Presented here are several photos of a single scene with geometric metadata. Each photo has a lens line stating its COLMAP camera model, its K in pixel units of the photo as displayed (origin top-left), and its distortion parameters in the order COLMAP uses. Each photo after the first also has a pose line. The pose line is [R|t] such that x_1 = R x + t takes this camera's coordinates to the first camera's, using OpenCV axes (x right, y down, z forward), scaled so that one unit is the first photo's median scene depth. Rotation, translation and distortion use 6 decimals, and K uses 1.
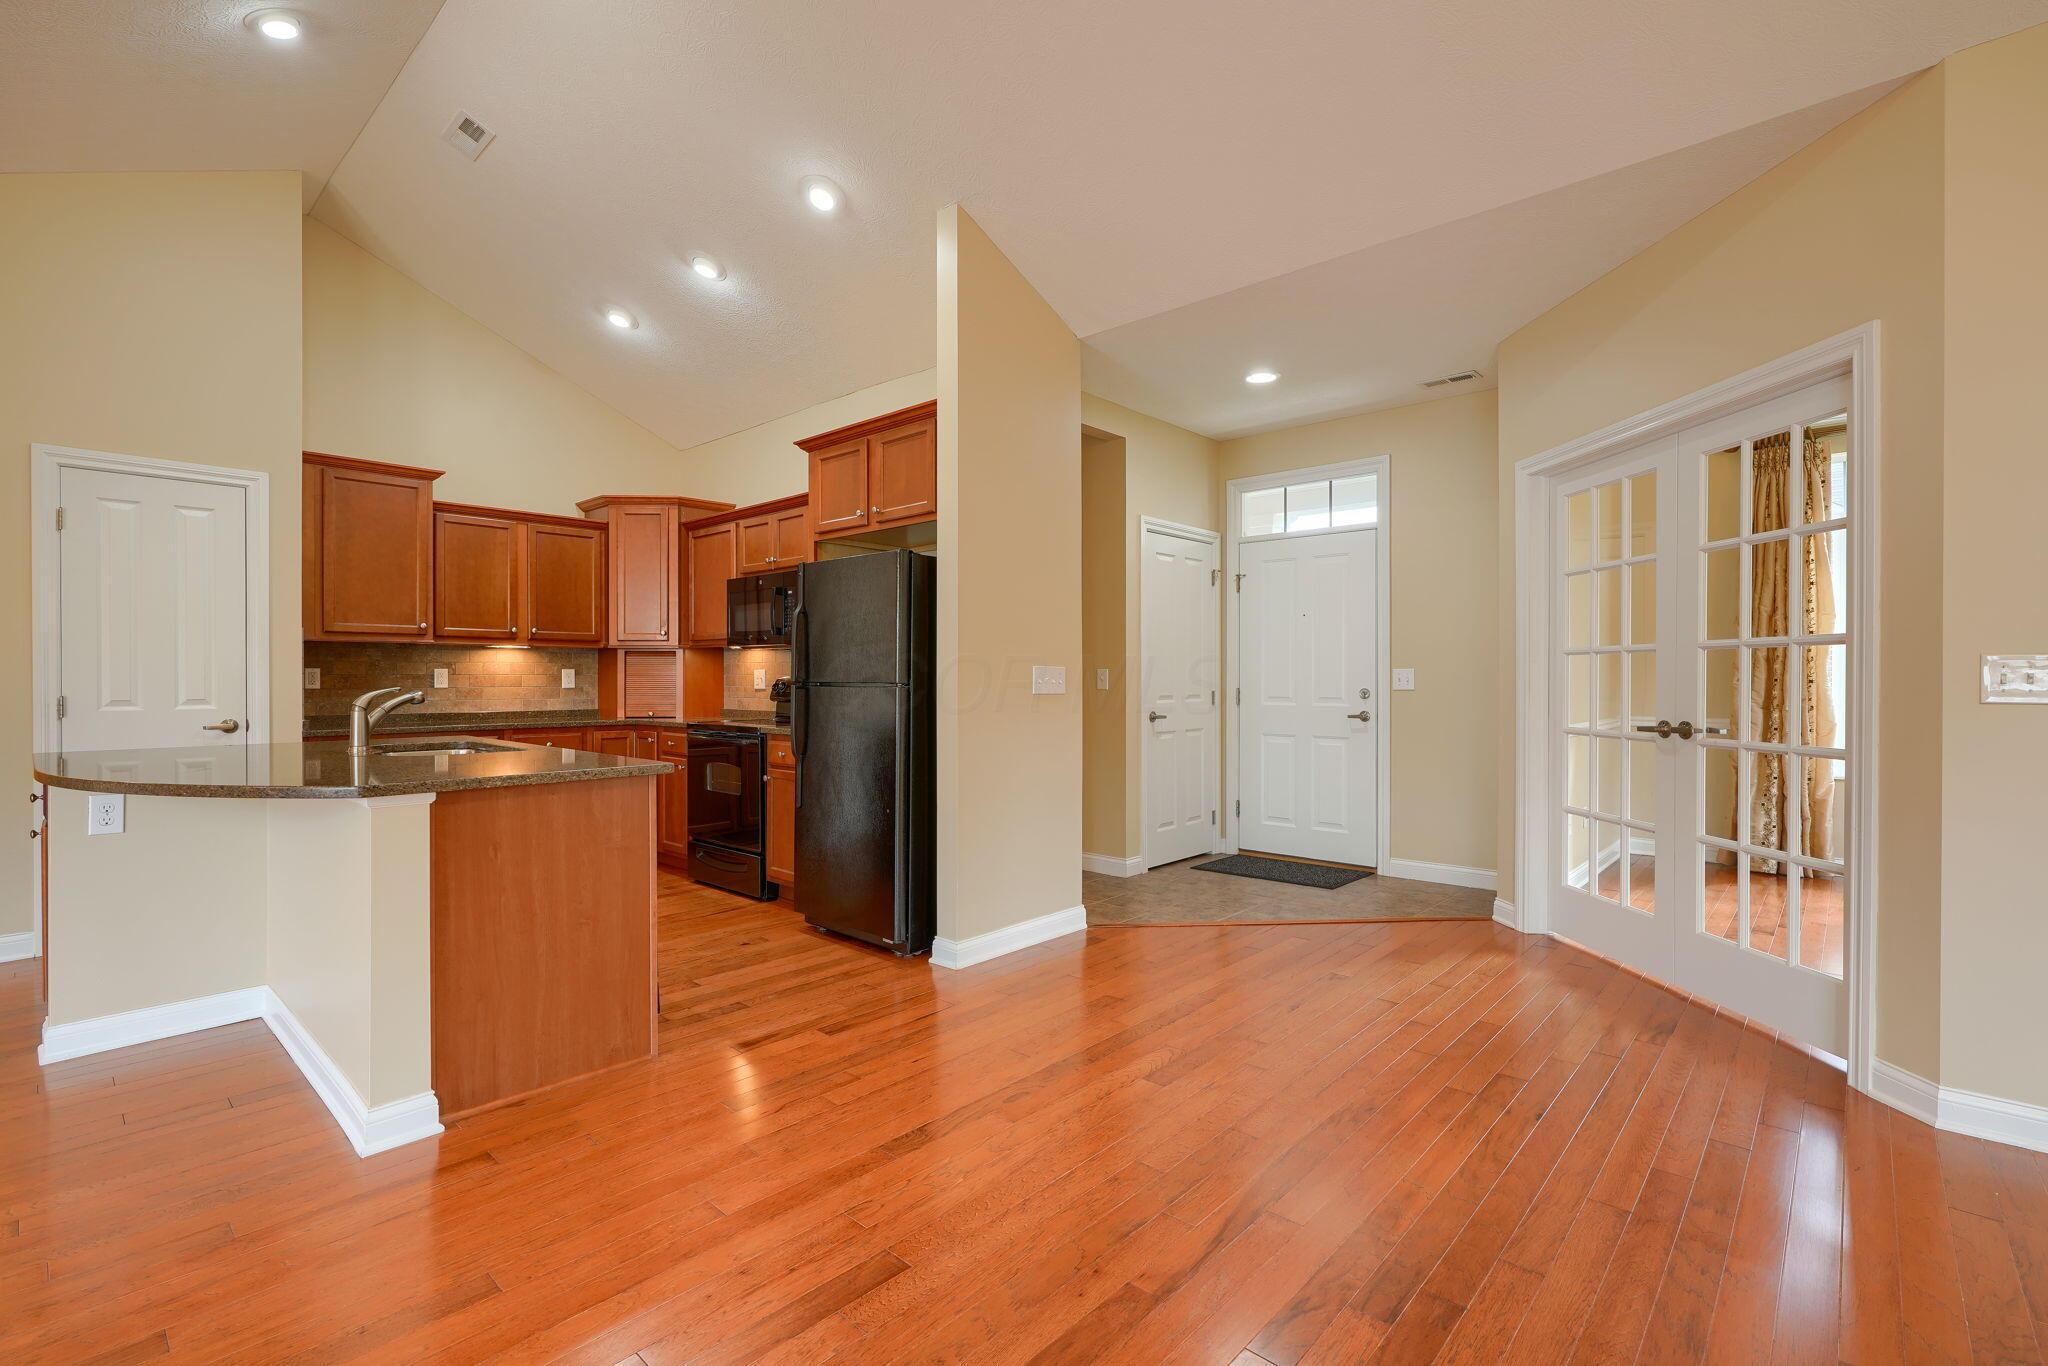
lens RADIAL K [[910.2, 0, 1024.0], [0, 910.2, 683.0], [0, 0, 1]] dist [-0.022447, 0.006818]
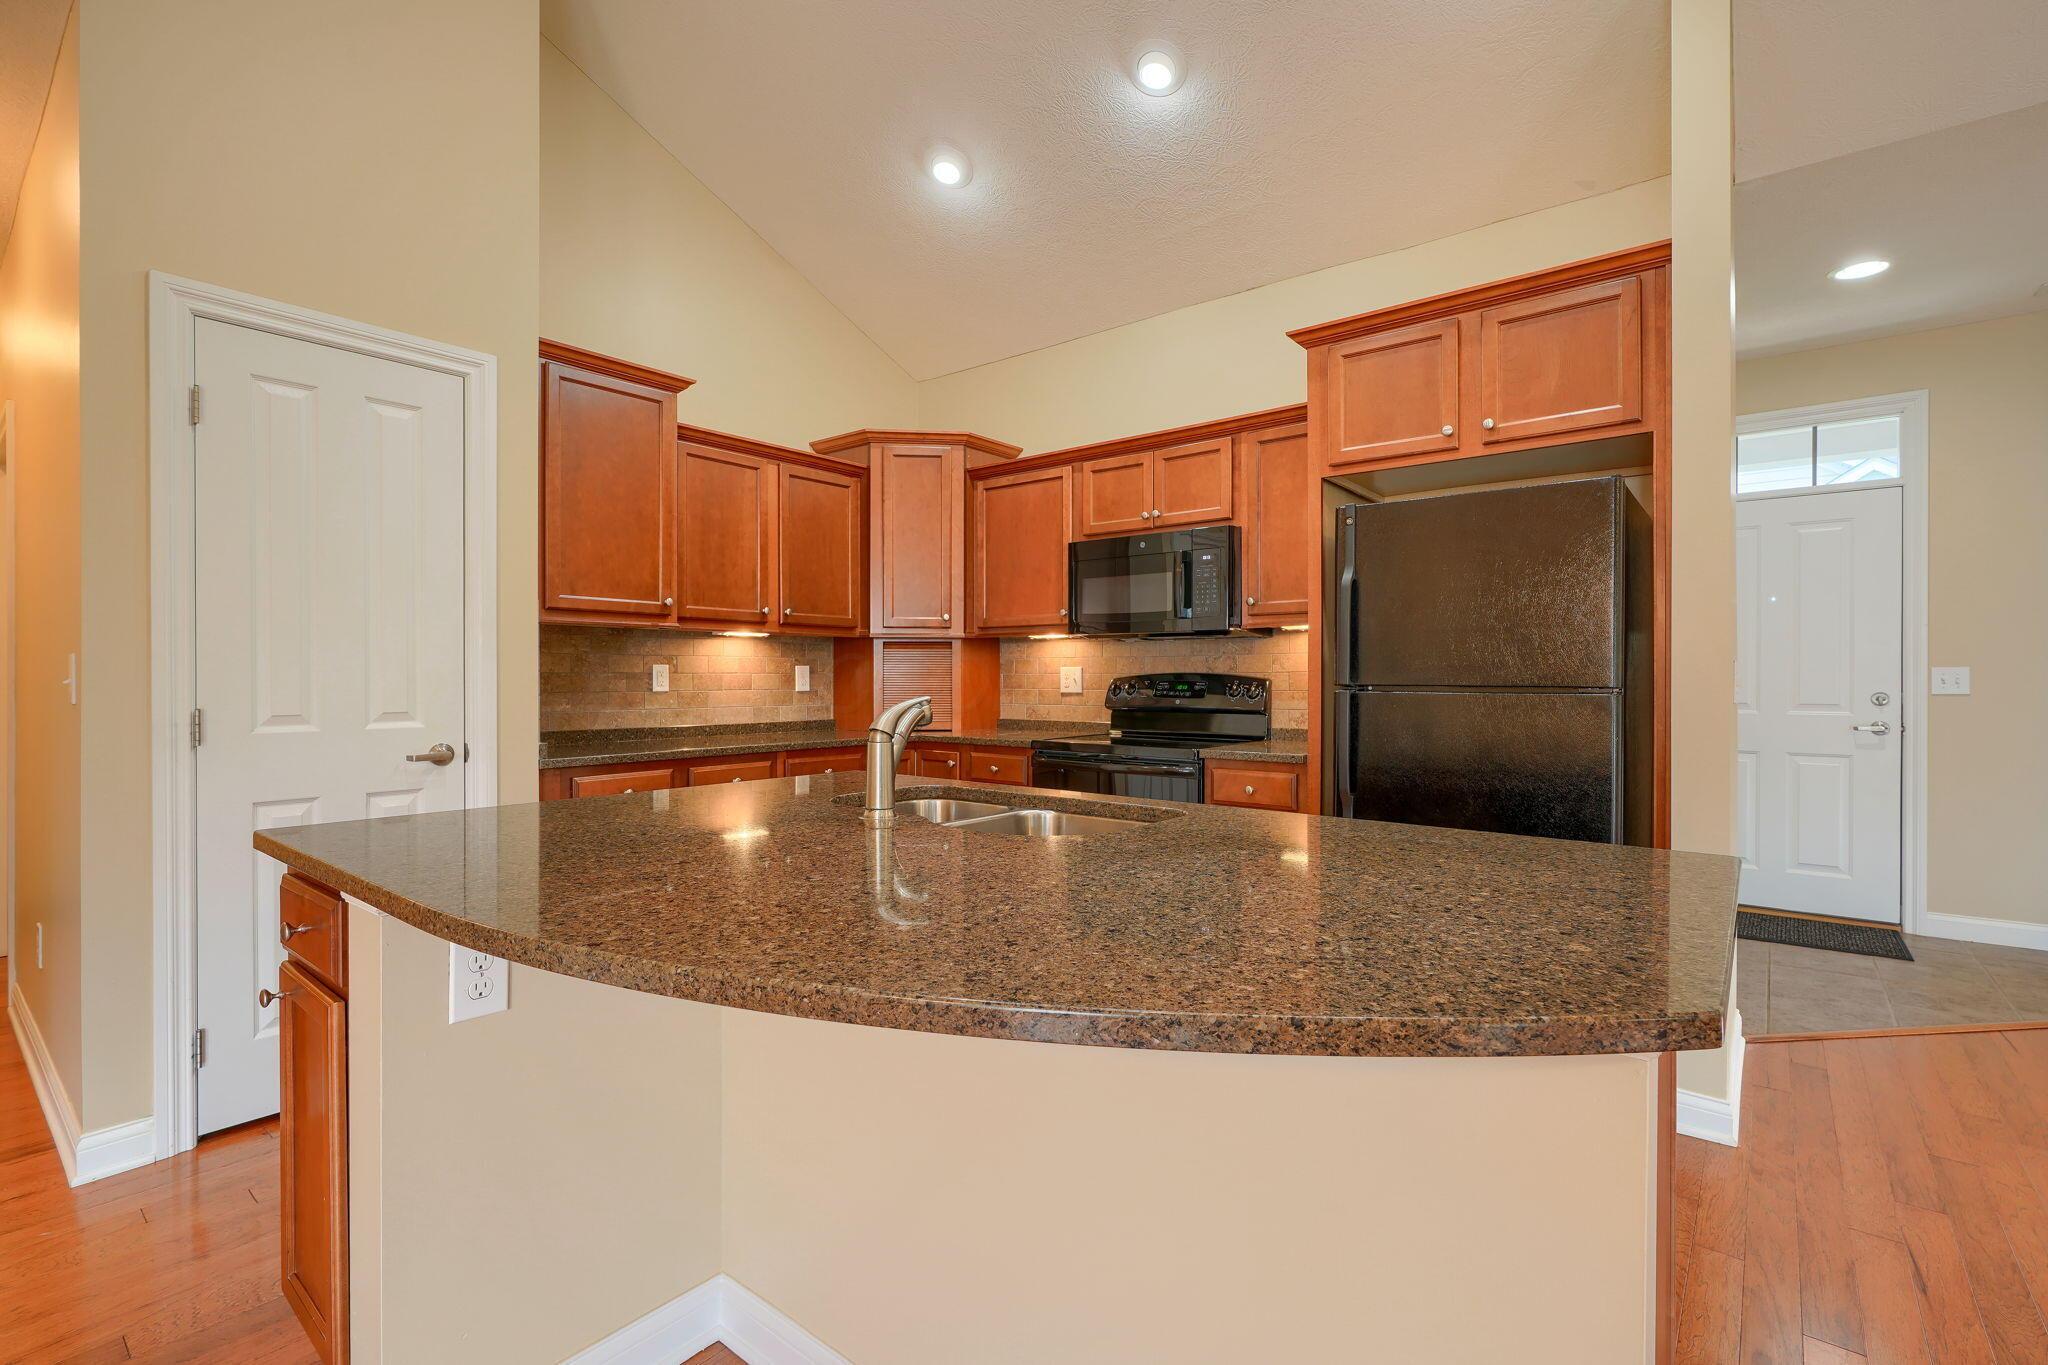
lens RADIAL K [[921.9, 0, 1030.8], [0, 921.9, 678.1], [0, 0, 1]] dist [-0.014161, 0.005145]
pose [[0.998638, 0.001036, 0.052173, -0.409378], [-0.000799, 0.999989, -0.004579, -0.002204], [-0.052177, 0.004531, 0.998628, 0.273771]]
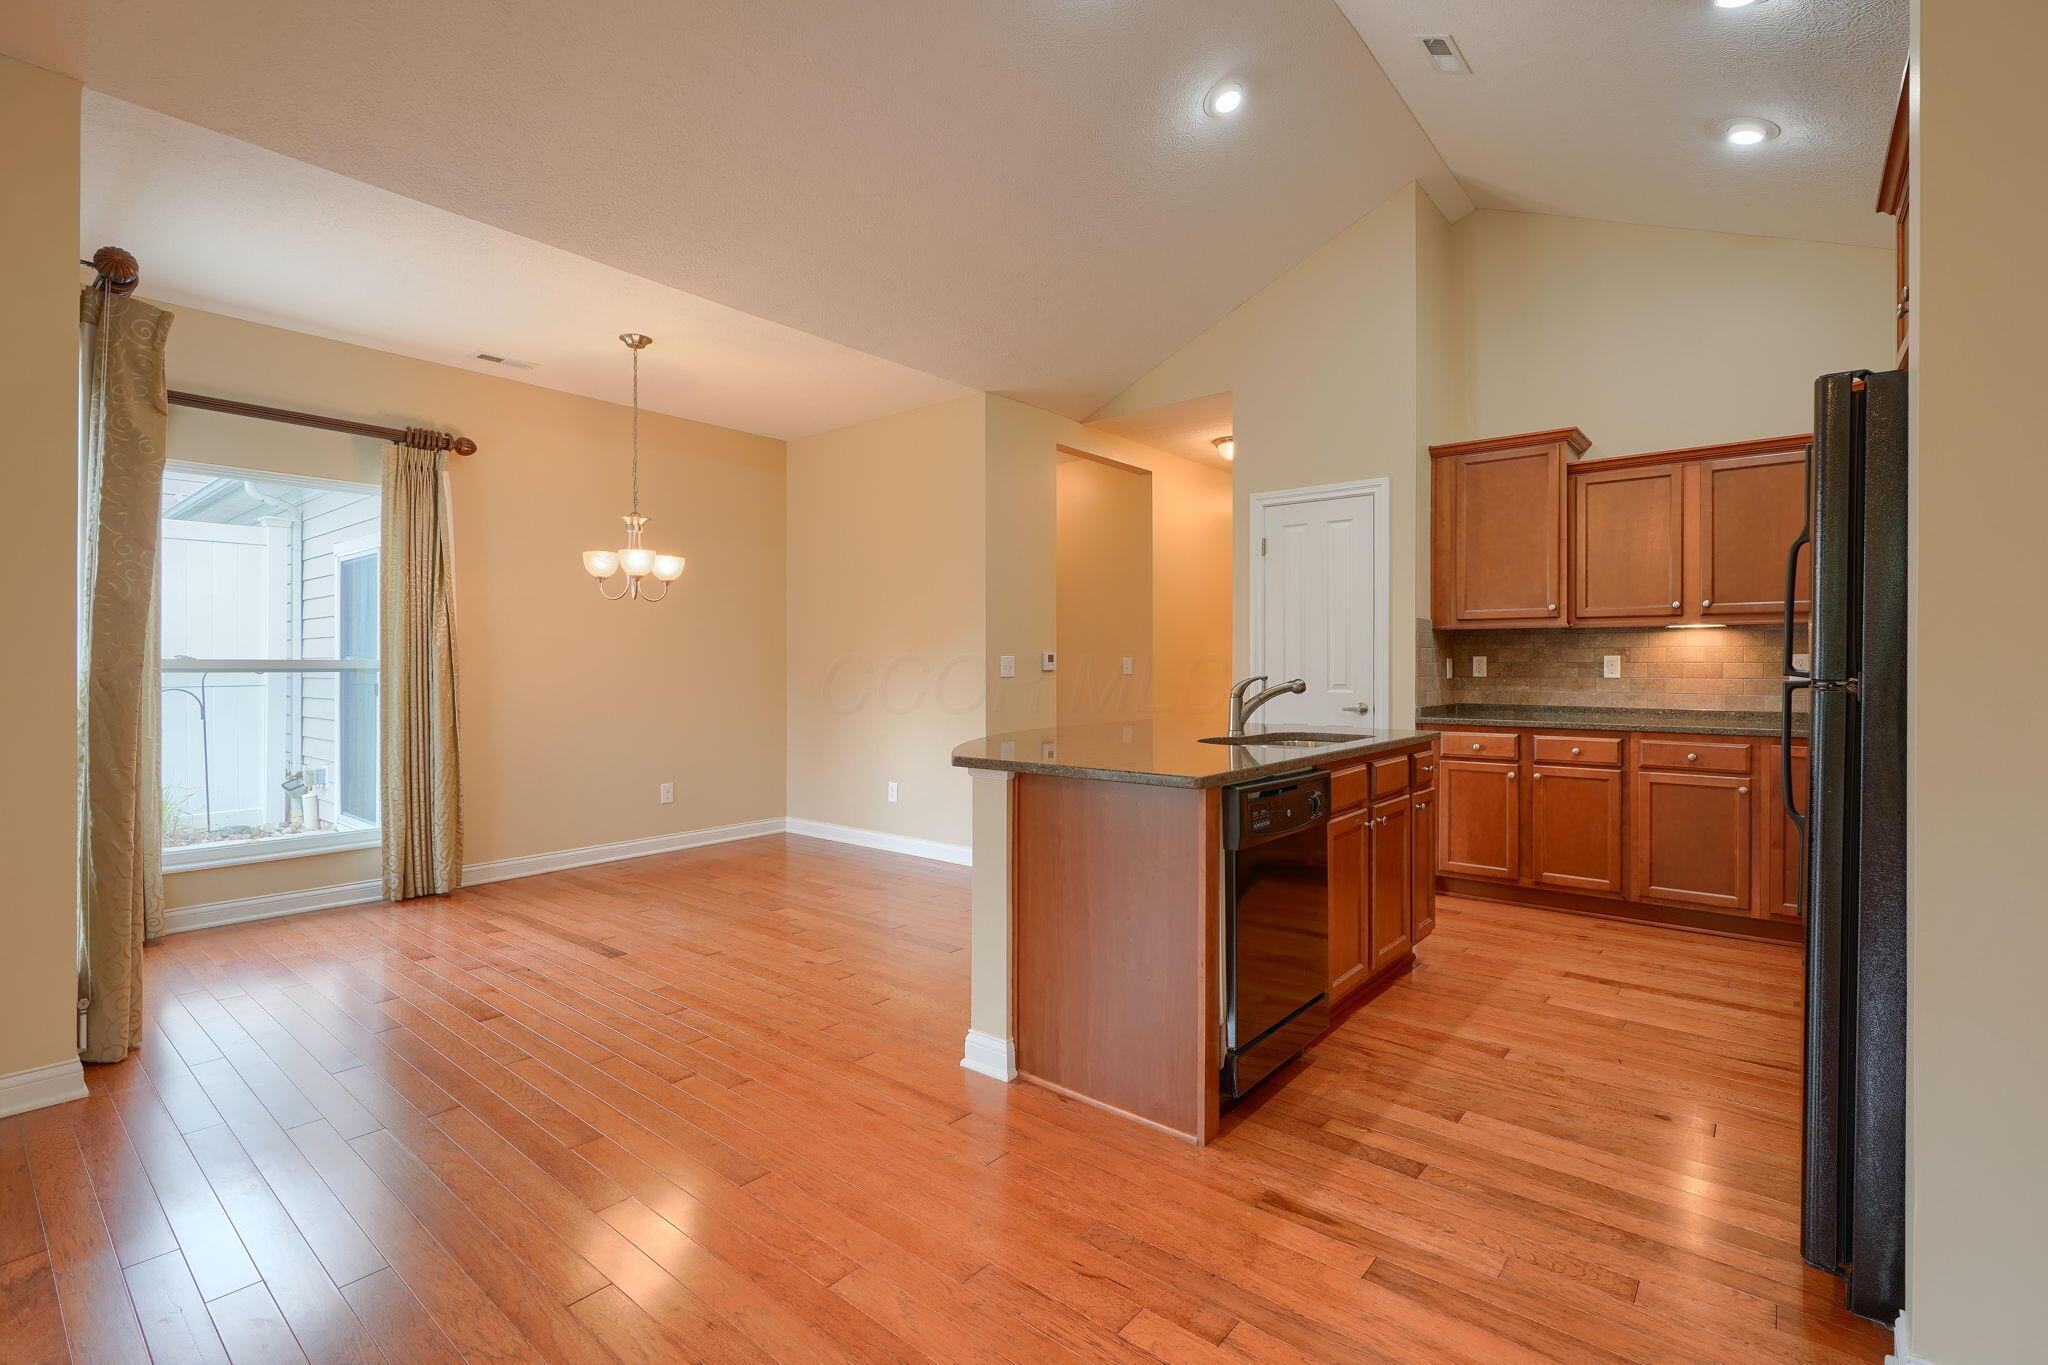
lens RADIAL K [[926.9, 0, 1028.9], [0, 926.9, 670.4], [0, 0, 1]] dist [-0.015392, 0.006990]
pose [[0.049316, 0.006164, -0.998764, 0.206456], [-0.006858, 0.999959, 0.005833, -0.003227], [0.998760, 0.006562, 0.049356, 0.423084]]
